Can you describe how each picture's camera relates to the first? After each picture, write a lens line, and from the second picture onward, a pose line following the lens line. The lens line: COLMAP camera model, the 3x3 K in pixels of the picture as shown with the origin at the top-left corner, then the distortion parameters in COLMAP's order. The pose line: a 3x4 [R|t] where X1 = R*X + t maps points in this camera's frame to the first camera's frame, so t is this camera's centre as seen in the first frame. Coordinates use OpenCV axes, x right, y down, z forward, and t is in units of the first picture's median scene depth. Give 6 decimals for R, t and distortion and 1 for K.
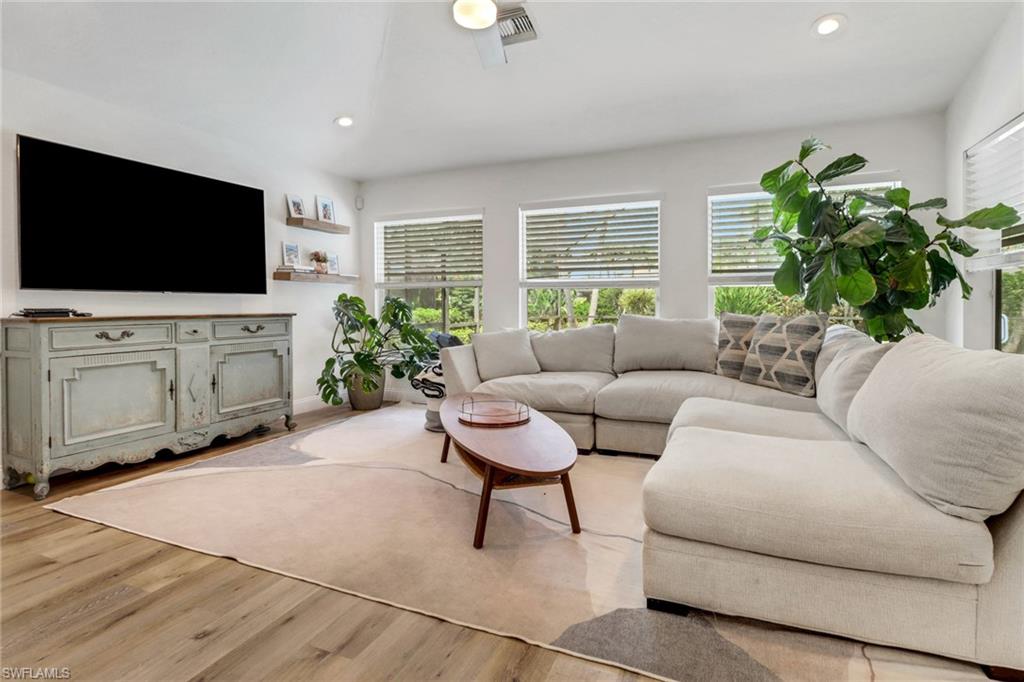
lens RADIAL K [[582.8, 0, 515.1], [0, 582.8, 300.7], [0, 0, 1]] dist [-0.004779, -0.000839]
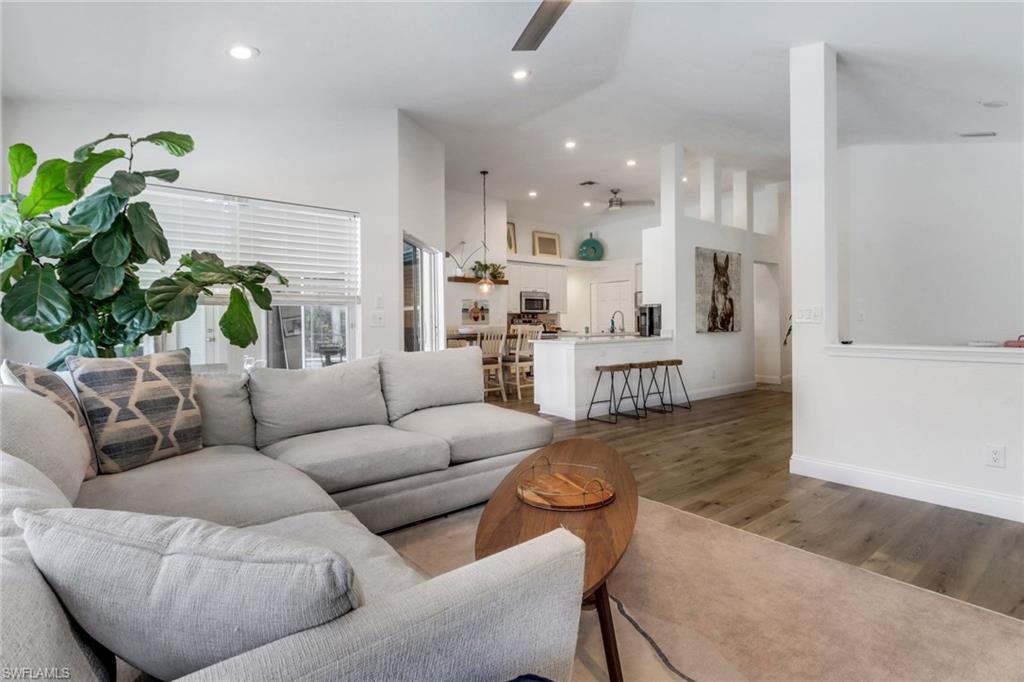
lens RADIAL K [[582.8, 0, 515.1], [0, 582.8, 300.7], [0, 0, 1]] dist [-0.004779, -0.000839]
pose [[-0.917415, 0.015745, 0.397620, -0.435001], [0.004359, 0.999555, -0.029524, -0.036024], [-0.397907, -0.025353, -0.917075, 2.730481]]
